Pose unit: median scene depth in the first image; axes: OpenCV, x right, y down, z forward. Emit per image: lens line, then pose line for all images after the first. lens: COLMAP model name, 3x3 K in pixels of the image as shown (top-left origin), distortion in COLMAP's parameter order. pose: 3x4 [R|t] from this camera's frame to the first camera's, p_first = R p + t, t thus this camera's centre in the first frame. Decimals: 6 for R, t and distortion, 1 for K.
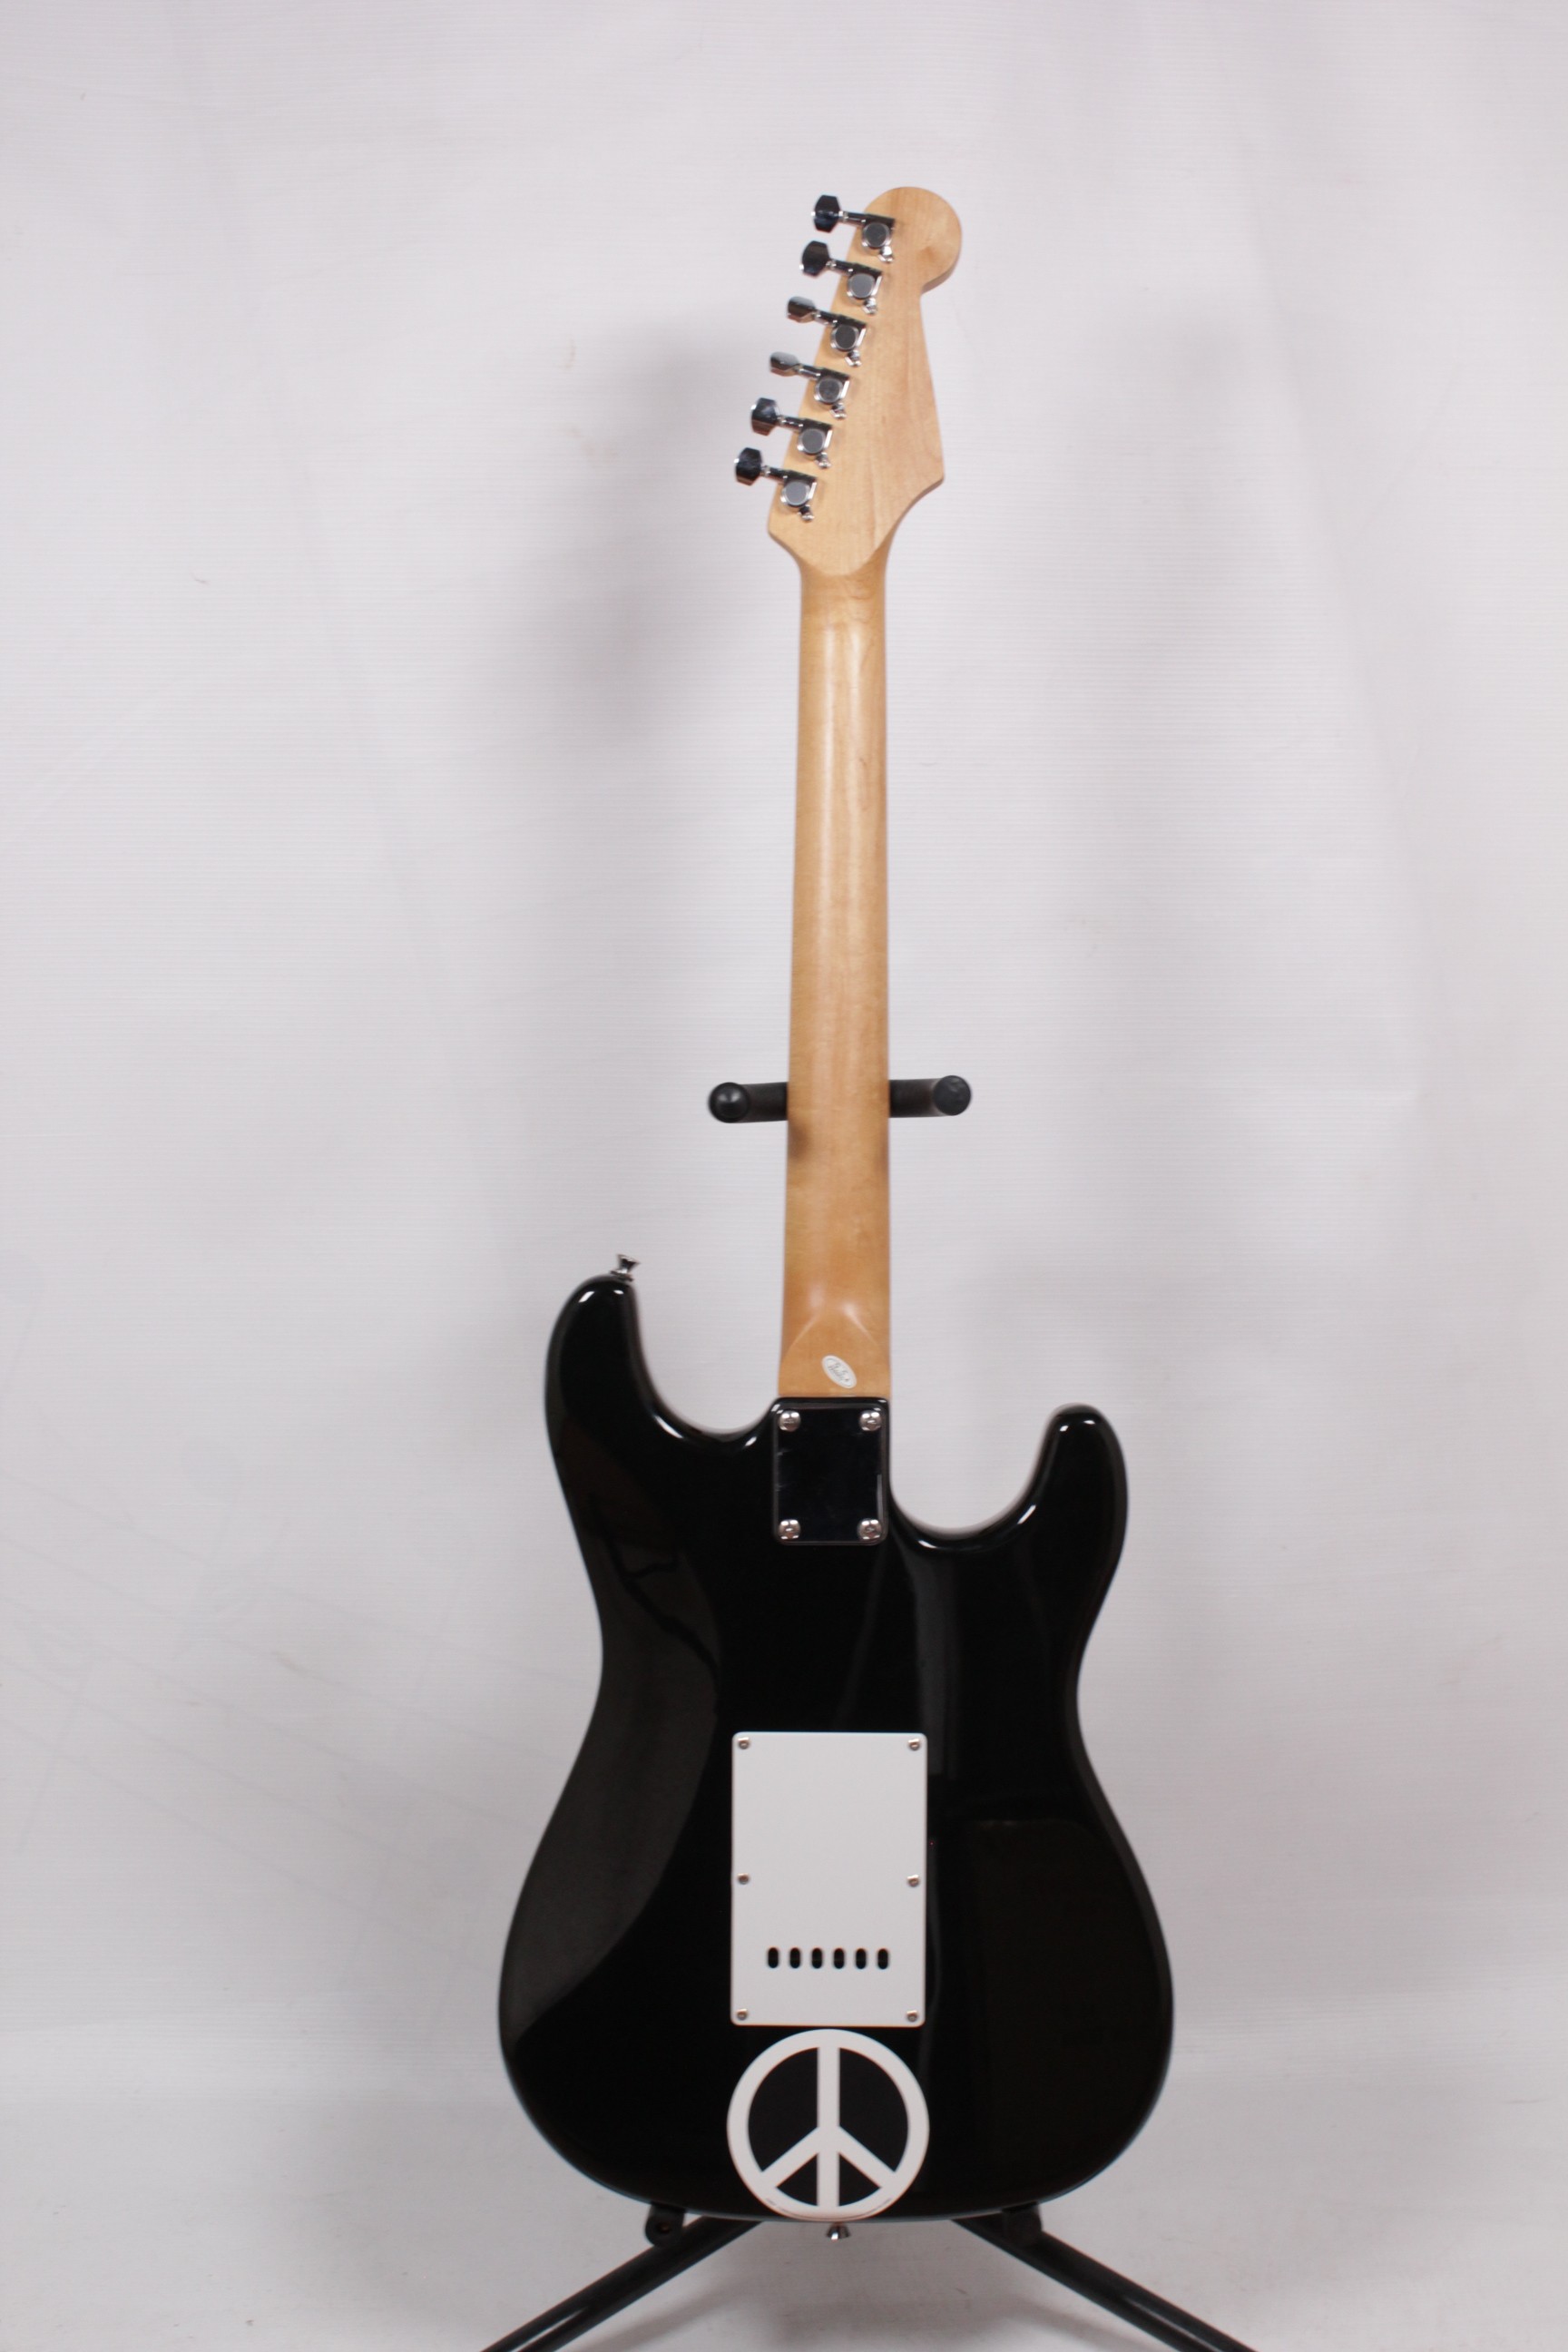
lens RADIAL K [[3125.7, 0, 784.8], [0, 3125.7, 1168.4], [0, 0, 1]] dist [-0.014855, 0.000000]
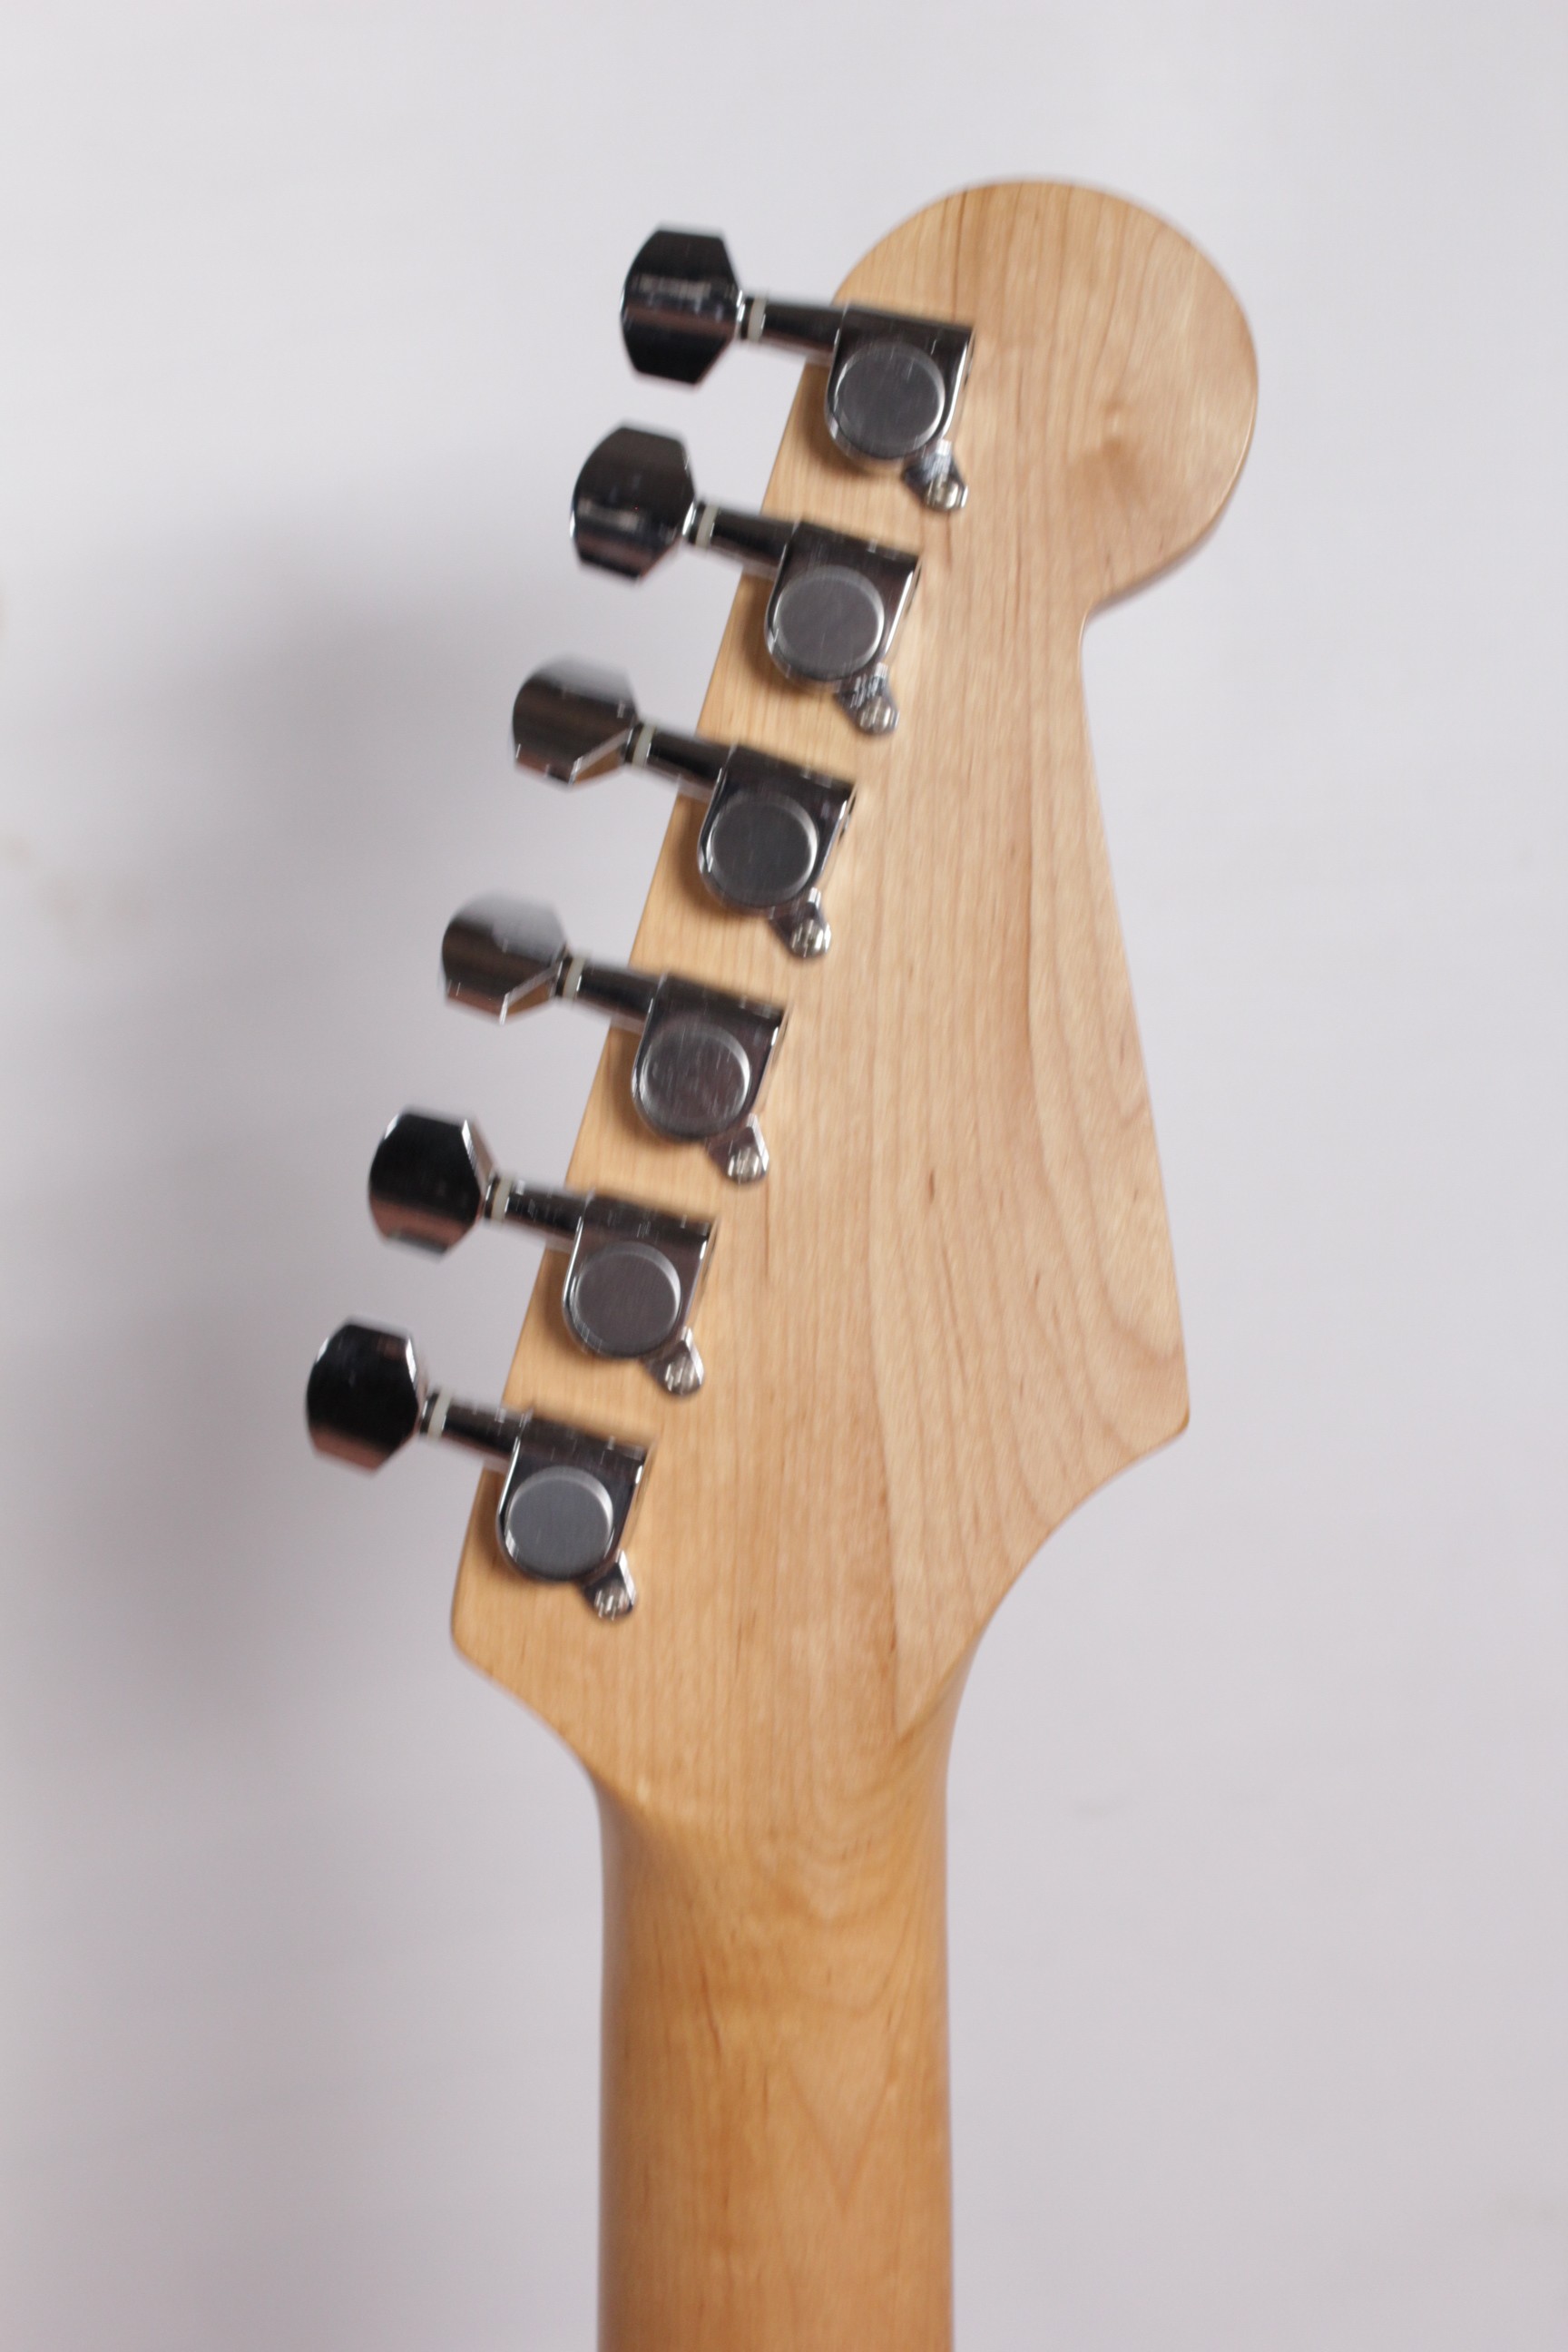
lens RADIAL K [[3085.5, 0, 779.9], [0, 3085.5, 1176.4], [0, 0, 1]] dist [0.068988, 0.000000]
pose [[0.998630, -0.010903, -0.051185, 0.032336], [0.011472, 0.999875, 0.010840, -0.243389], [0.051060, -0.011412, 0.998630, 0.768408]]
